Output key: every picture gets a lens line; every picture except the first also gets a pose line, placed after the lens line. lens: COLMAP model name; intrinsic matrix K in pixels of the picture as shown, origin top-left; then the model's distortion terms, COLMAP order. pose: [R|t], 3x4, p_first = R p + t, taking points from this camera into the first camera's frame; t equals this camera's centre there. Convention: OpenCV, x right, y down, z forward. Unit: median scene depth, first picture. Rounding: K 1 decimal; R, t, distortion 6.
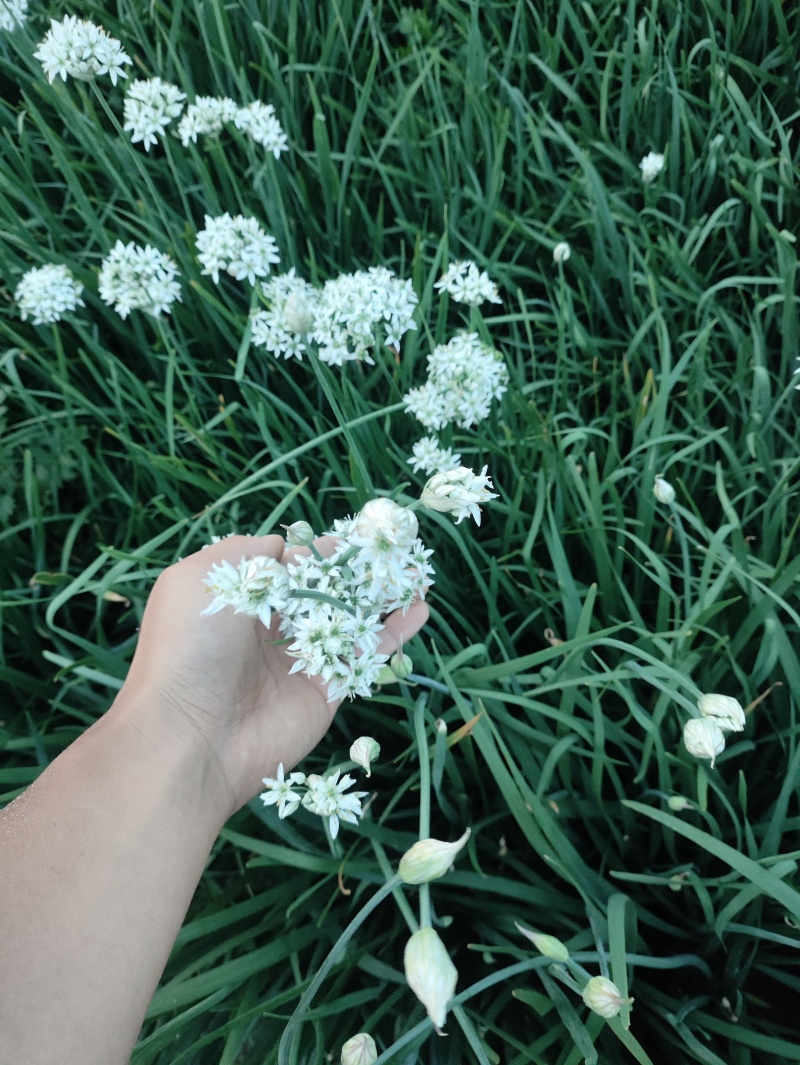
lens RADIAL K [[790.3, 0, 399.3], [0, 790.3, 526.9], [0, 0, 1]] dist [-0.005383, -0.008996]
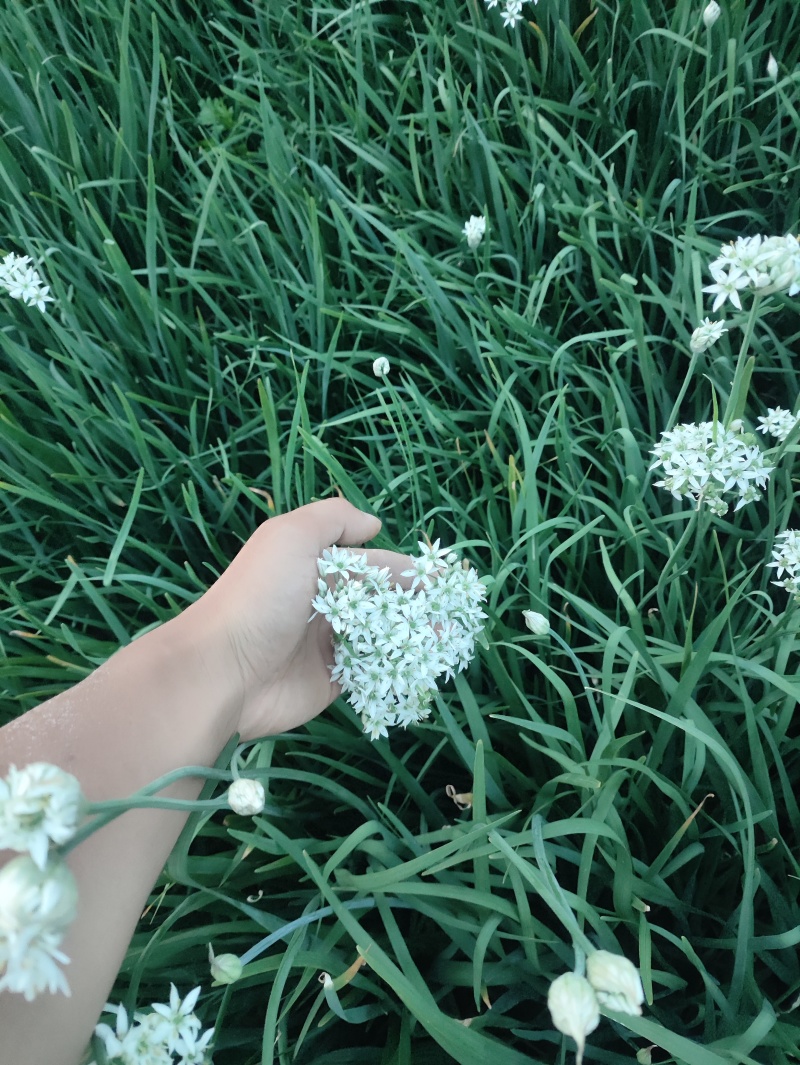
lens RADIAL K [[790.3, 0, 373.5], [0, 790.3, 554.2], [0, 0, 1]] dist [-0.005383, -0.008996]
pose [[0.979456, -0.191974, 0.061740, 0.068803], [0.193905, 0.980651, -0.026923, -0.076985], [-0.055376, 0.038342, 0.997729, 0.082090]]
